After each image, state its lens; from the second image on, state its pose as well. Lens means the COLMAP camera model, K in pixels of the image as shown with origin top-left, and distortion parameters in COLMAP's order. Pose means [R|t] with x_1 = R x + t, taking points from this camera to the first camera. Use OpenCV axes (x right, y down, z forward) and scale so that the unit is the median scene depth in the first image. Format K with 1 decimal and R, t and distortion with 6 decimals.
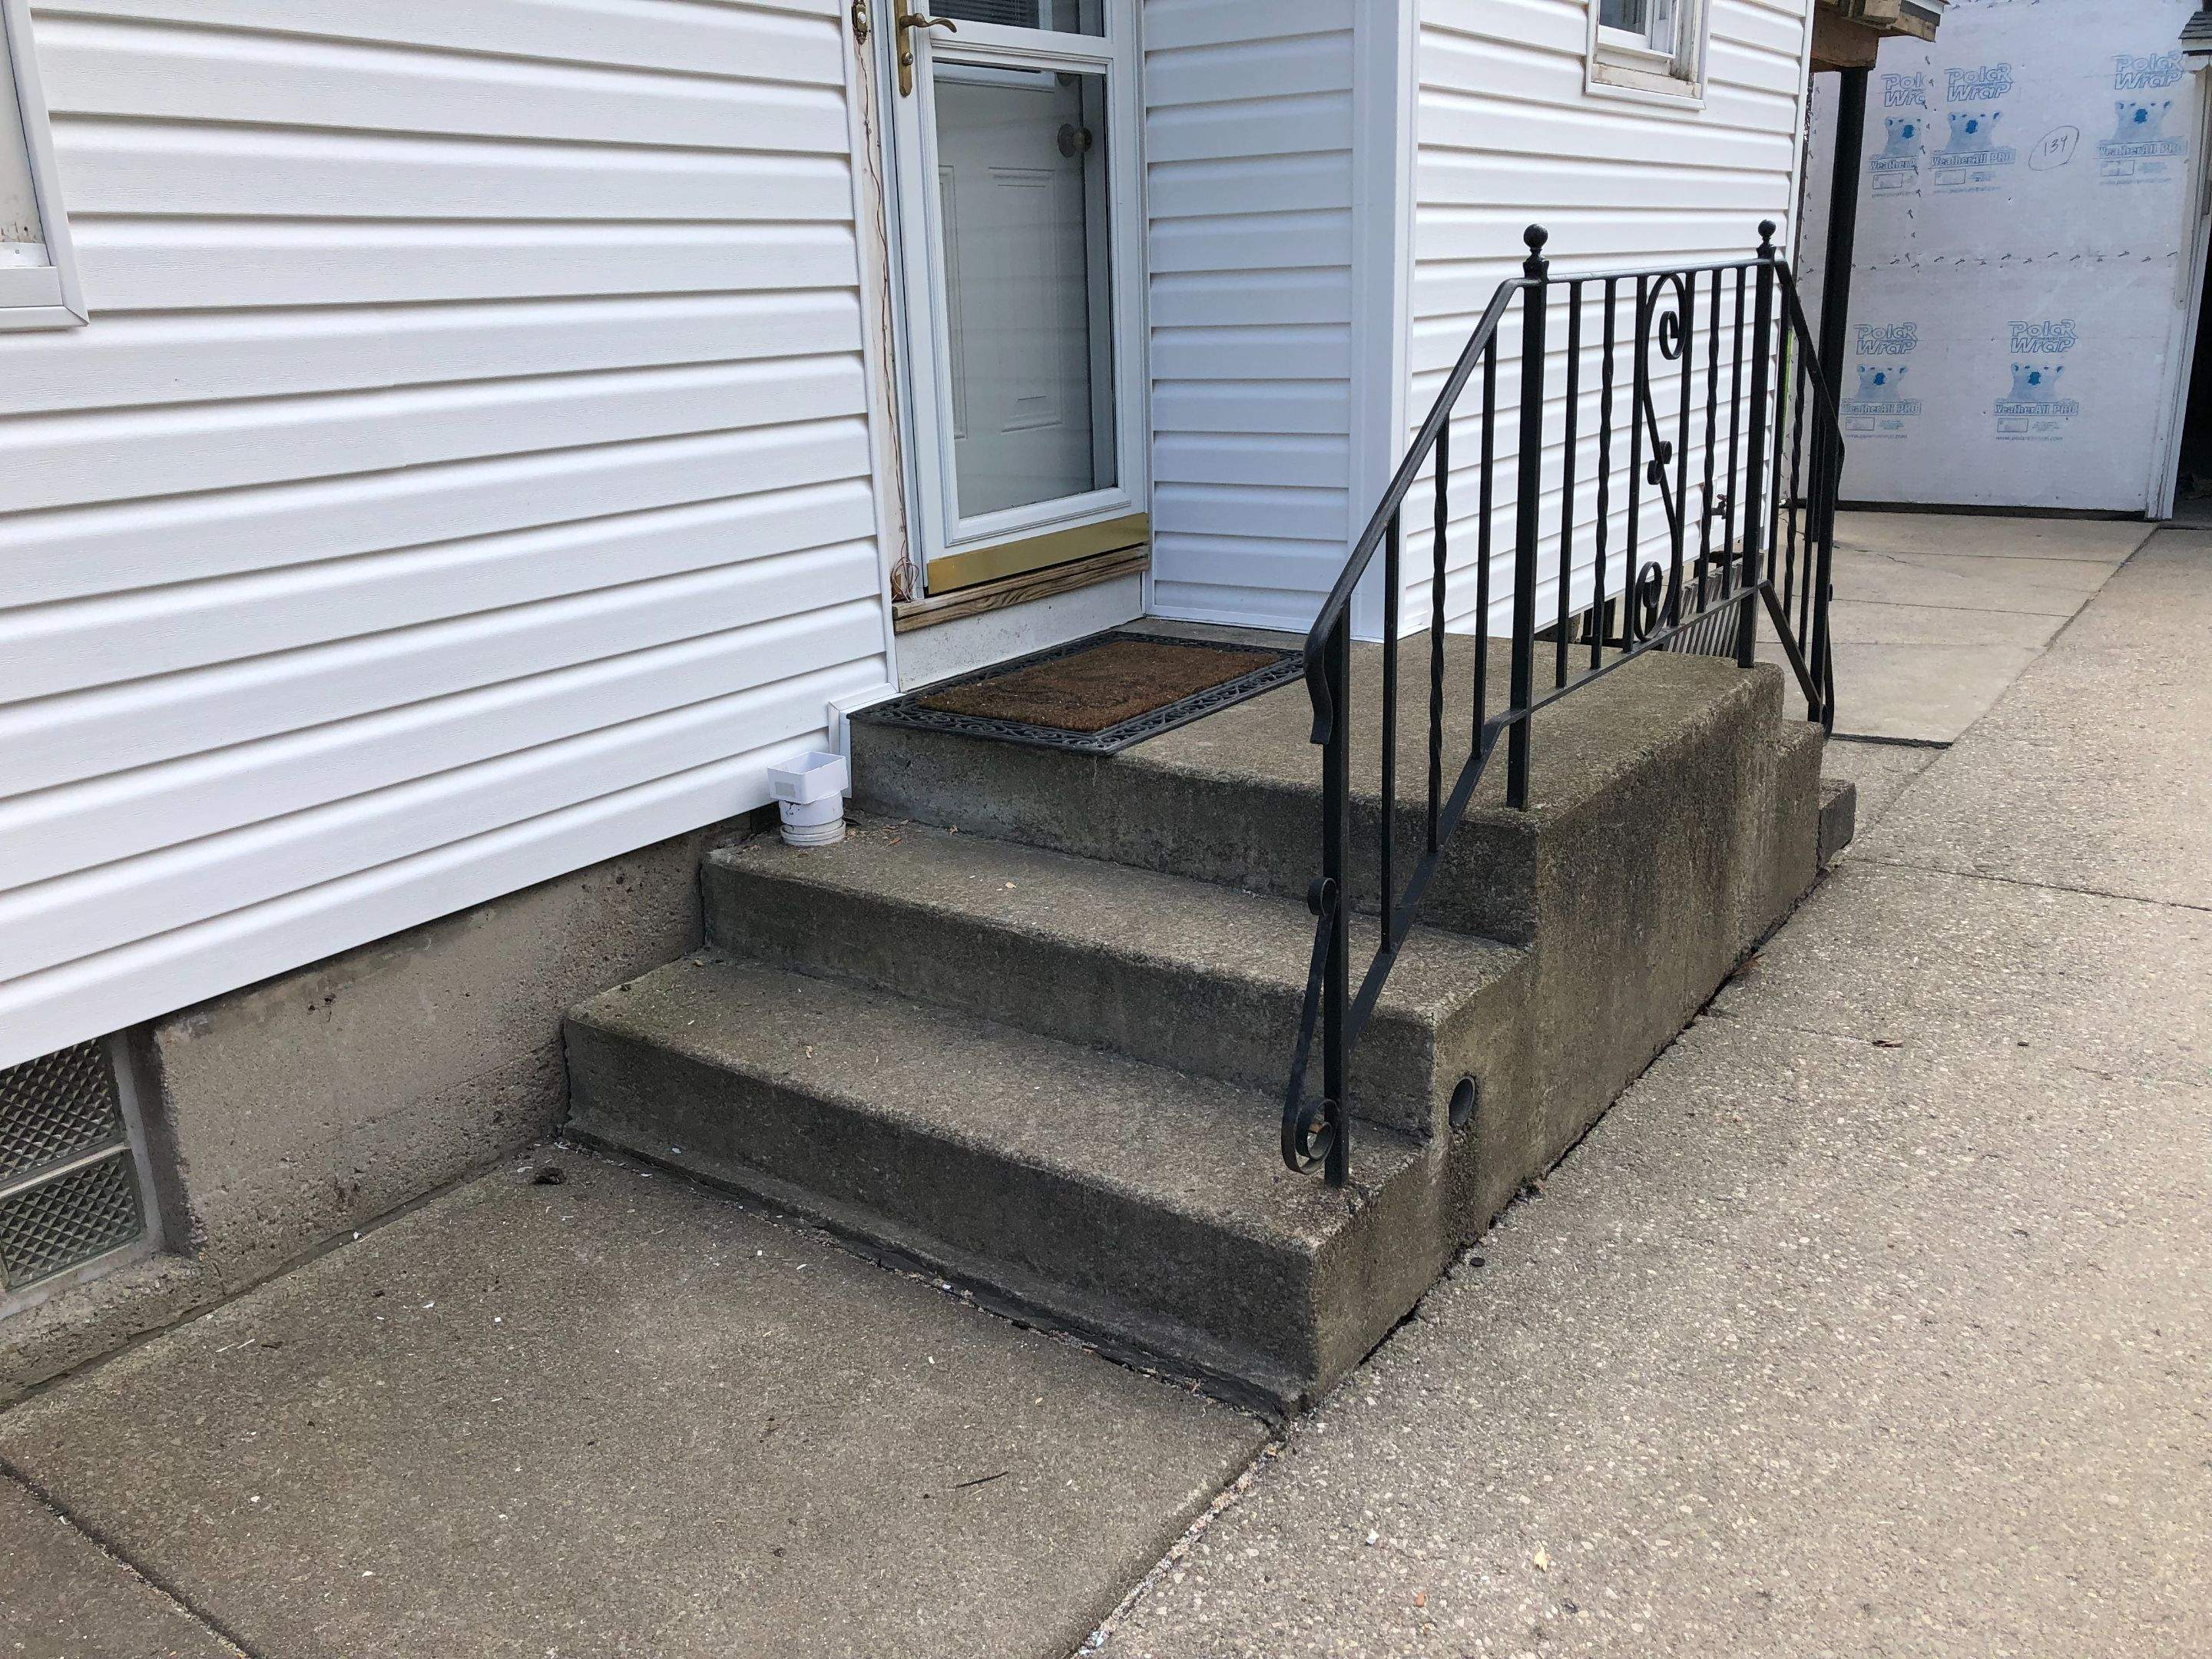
lens RADIAL K [[1800.6, 0, 1091.1], [0, 1800.6, 819.4], [0, 0, 1]] dist [0.029995, -0.007431]
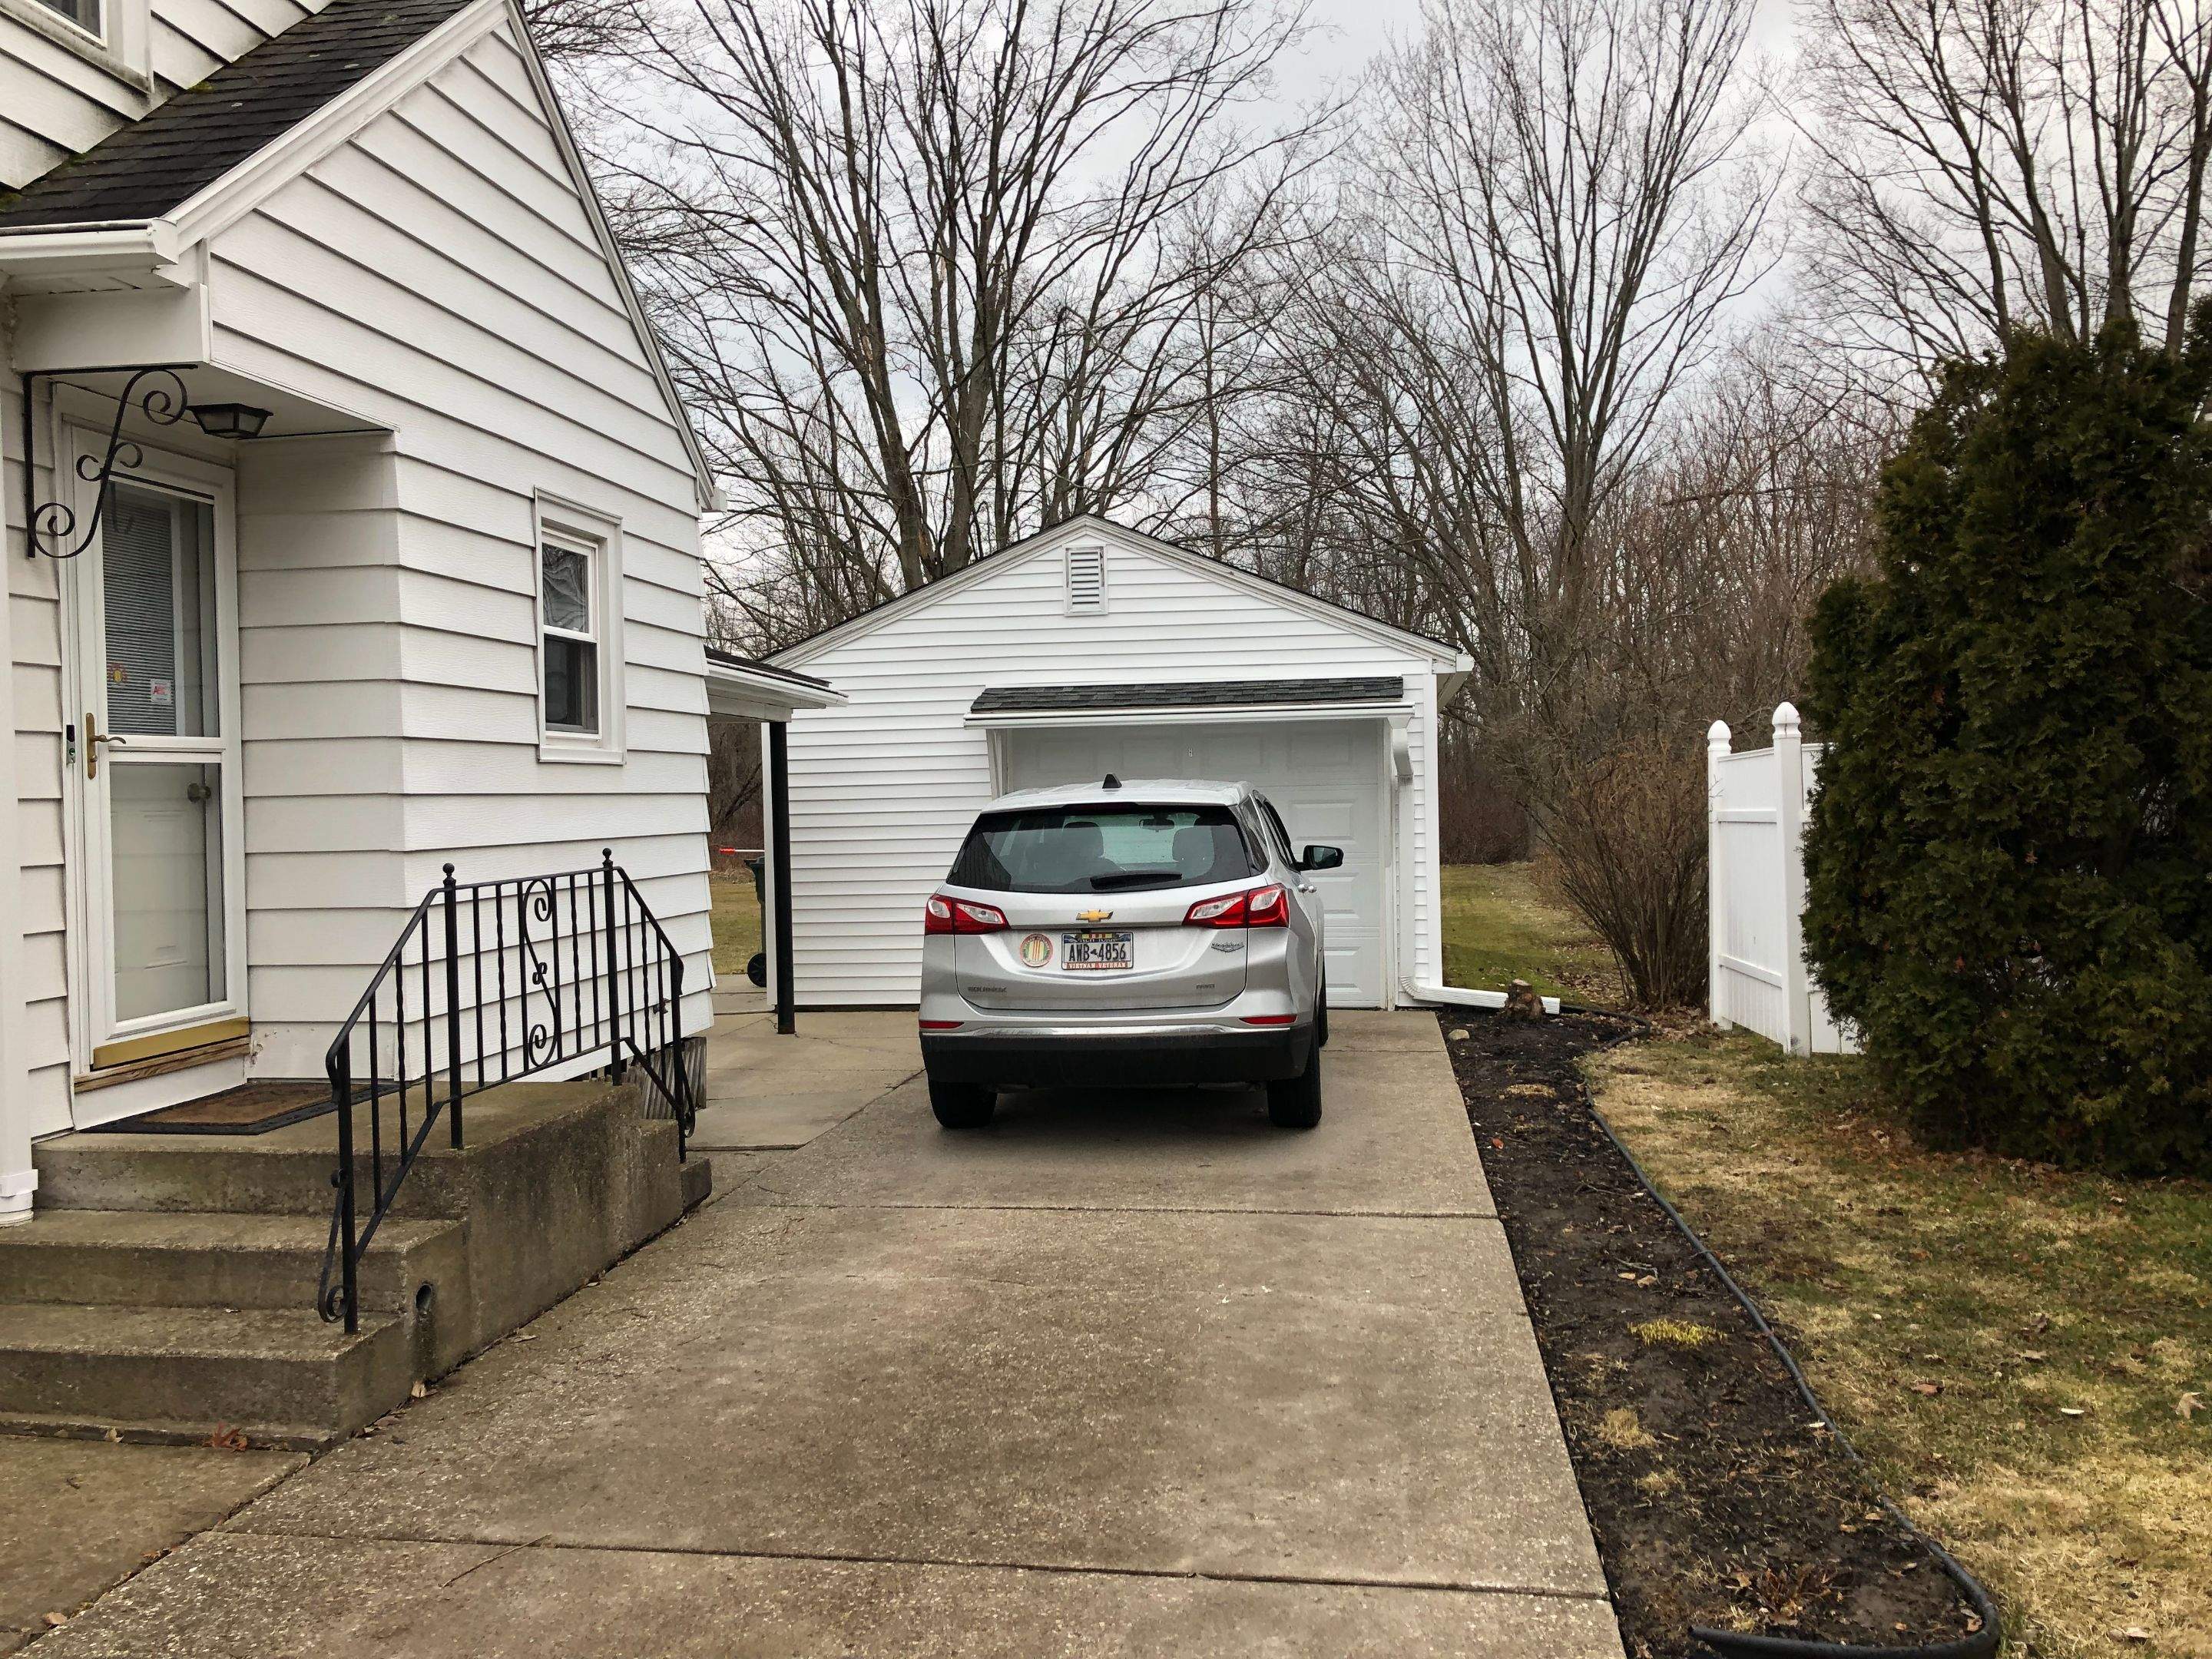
lens RADIAL K [[1800.6, 0, 1073.8], [0, 1800.6, 807.0], [0, 0, 1]] dist [0.029995, -0.007431]
pose [[0.897845, 0.009631, 0.440207, -0.023193], [0.120983, 0.955885, -0.267669, 0.199888], [-0.423365, 0.293583, 0.857071, -0.864556]]
